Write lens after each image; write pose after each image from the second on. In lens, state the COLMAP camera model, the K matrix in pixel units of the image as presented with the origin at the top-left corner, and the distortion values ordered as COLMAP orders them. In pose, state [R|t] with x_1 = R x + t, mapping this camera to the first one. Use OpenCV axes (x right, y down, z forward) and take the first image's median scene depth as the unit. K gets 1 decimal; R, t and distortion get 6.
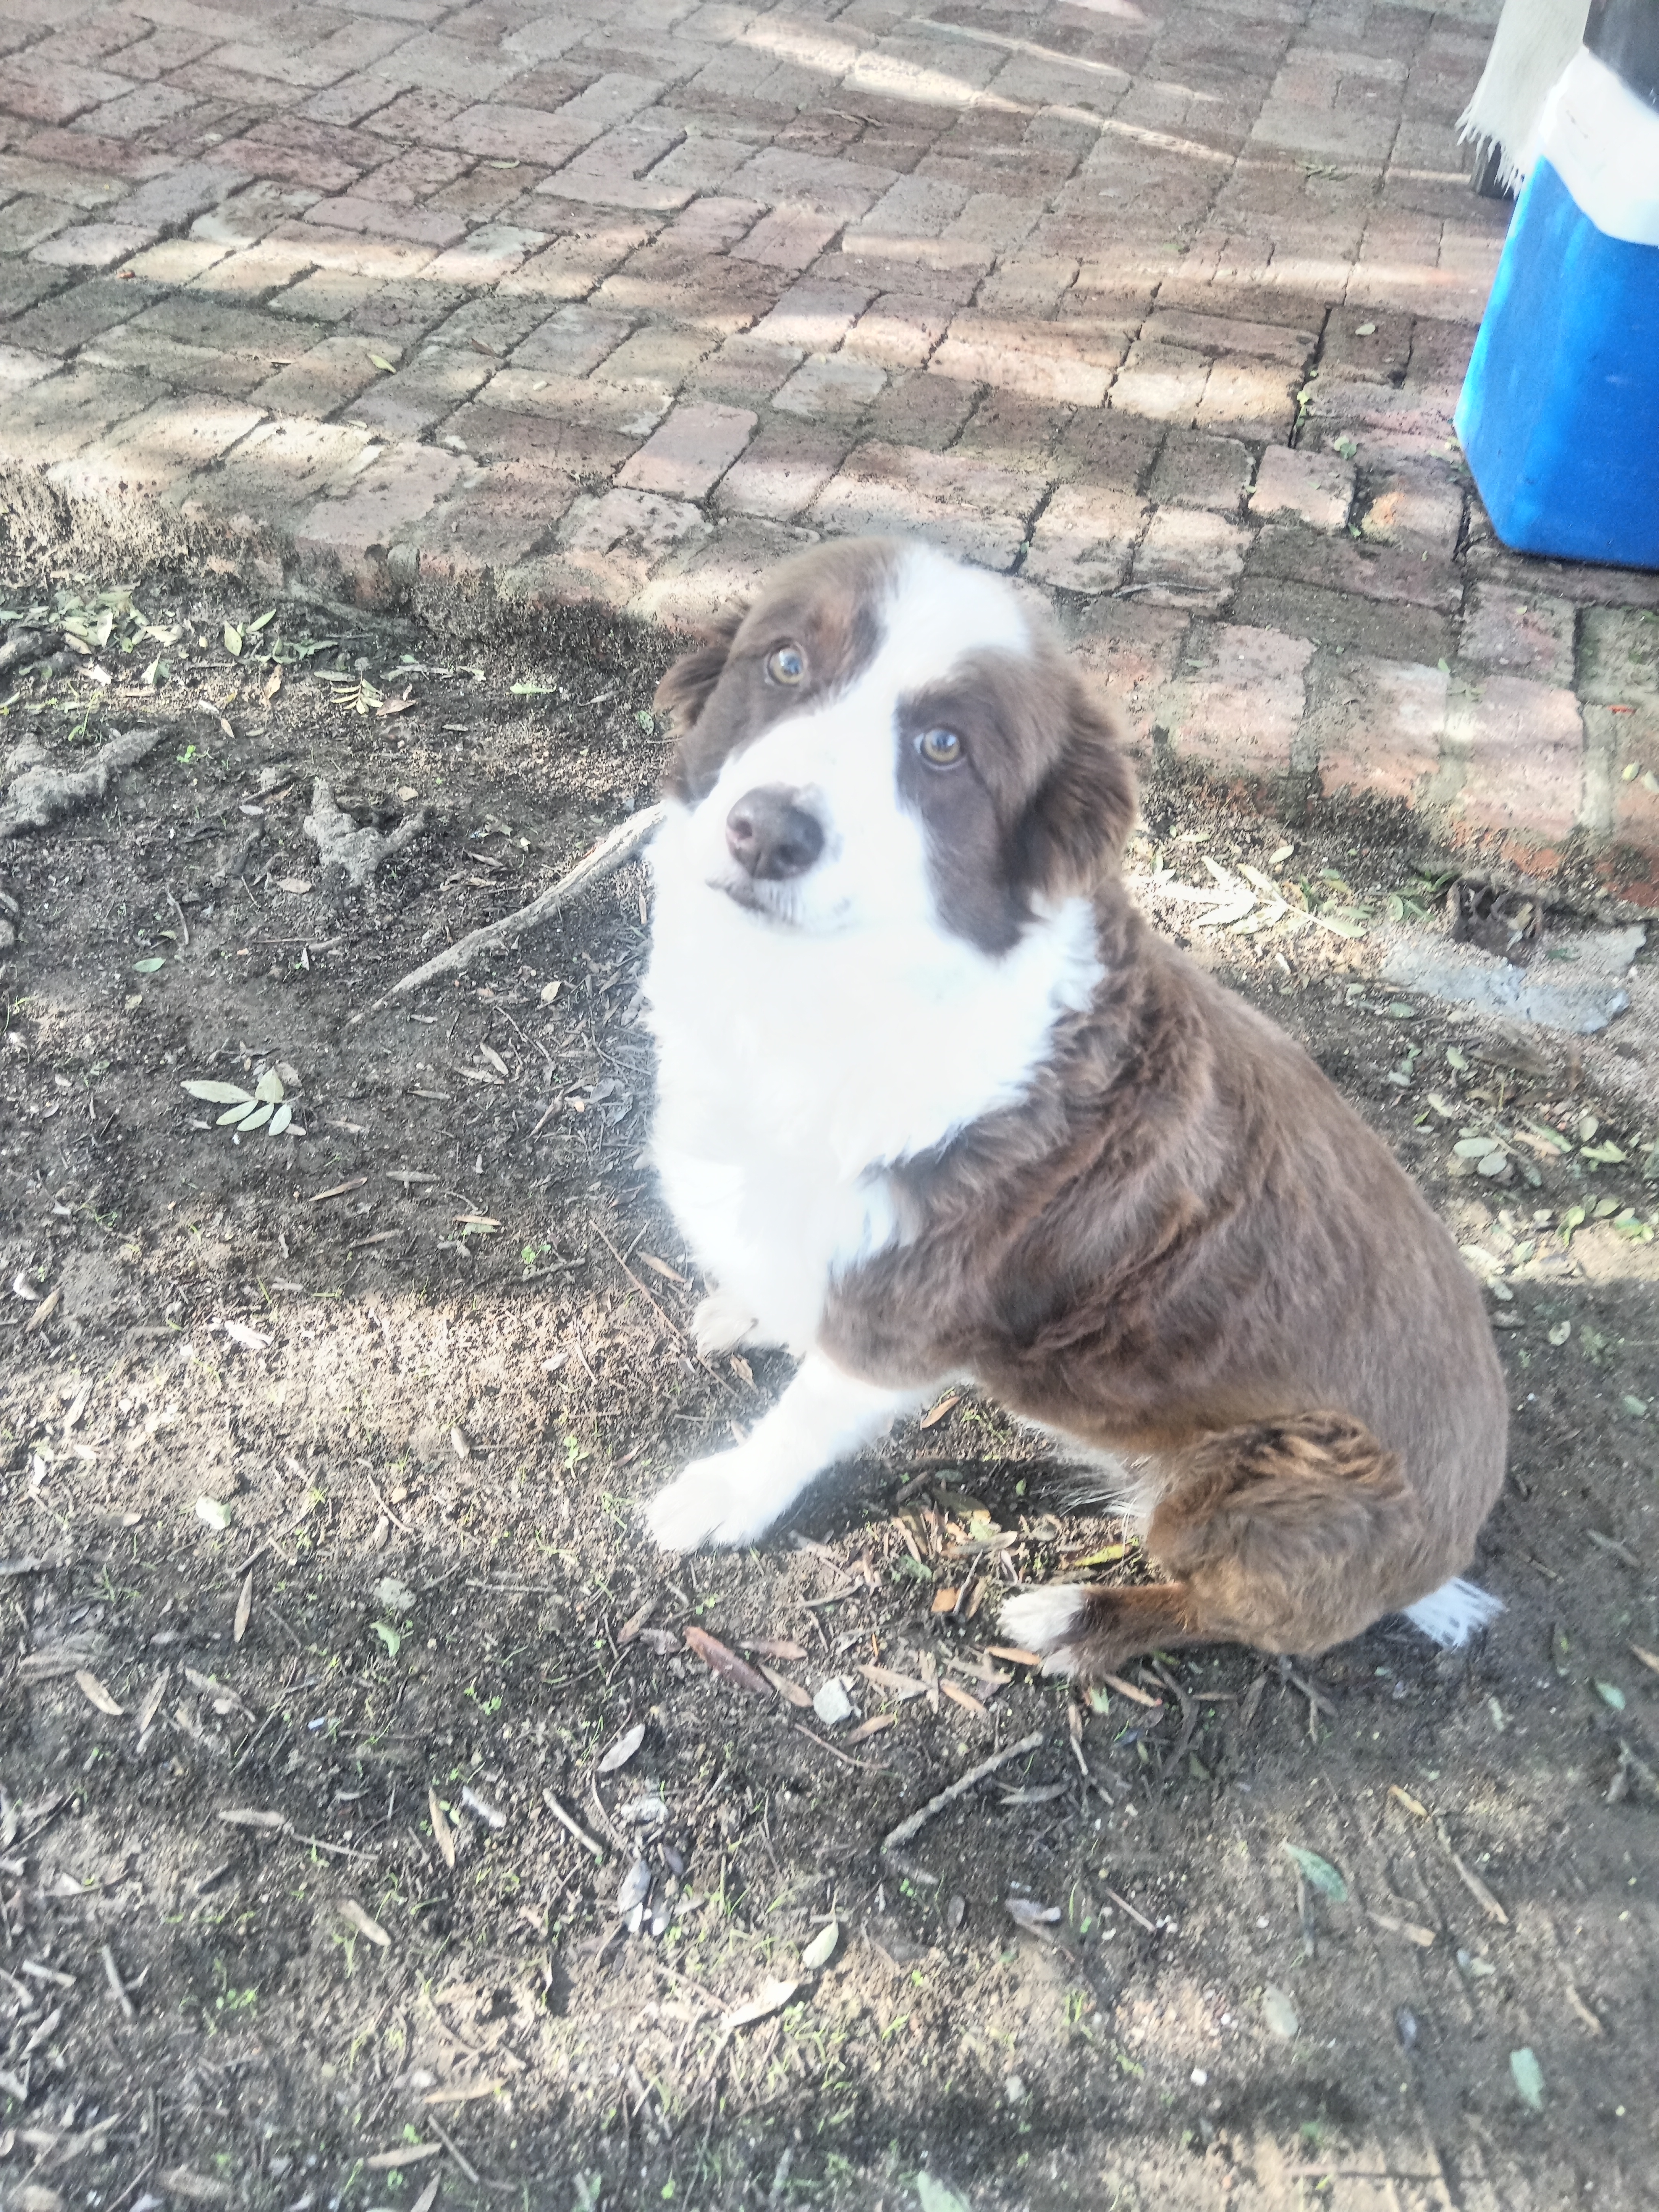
lens RADIAL K [[1795.8, 0, 829.5], [0, 1795.8, 1106.0], [0, 0, 1]] dist [0.040975, -0.014689]
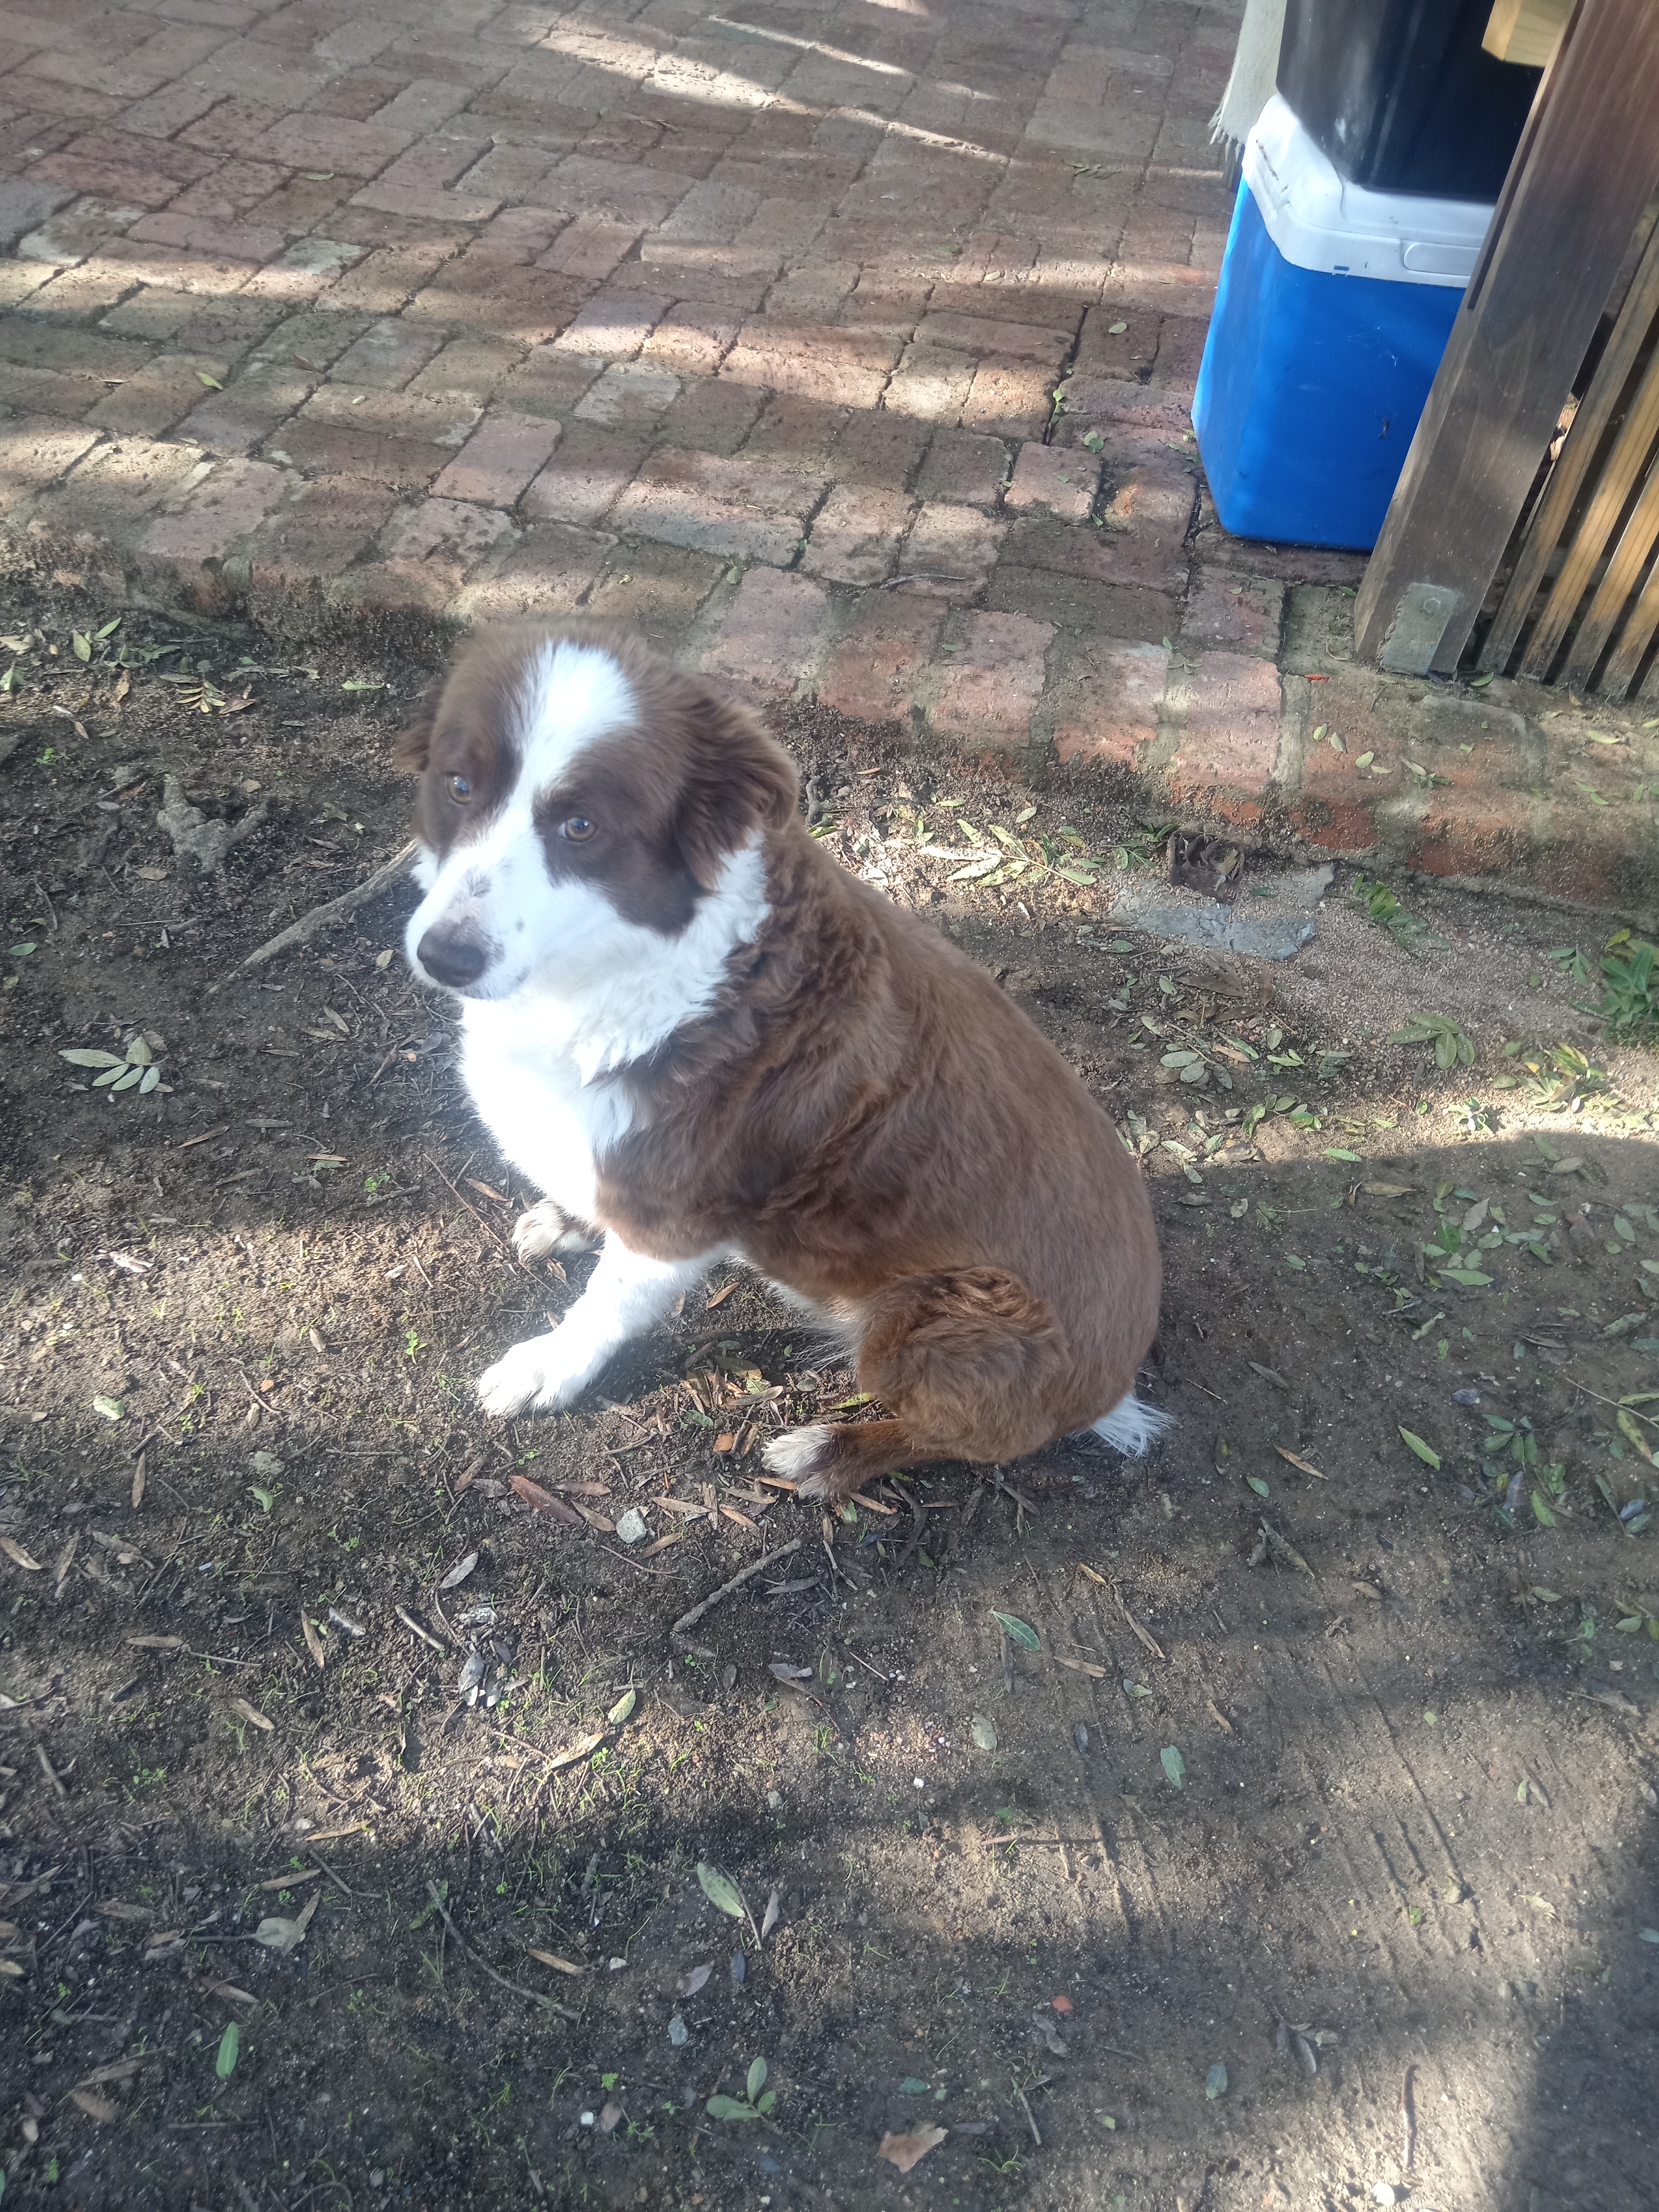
lens RADIAL K [[1795.8, 0, 829.5], [0, 1795.8, 1106.0], [0, 0, 1]] dist [0.040975, -0.014689]
pose [[0.997113, -0.045542, 0.060763, 0.056002], [0.043972, 0.998670, 0.026937, 0.012065], [-0.061909, -0.024187, 0.997789, -0.172964]]
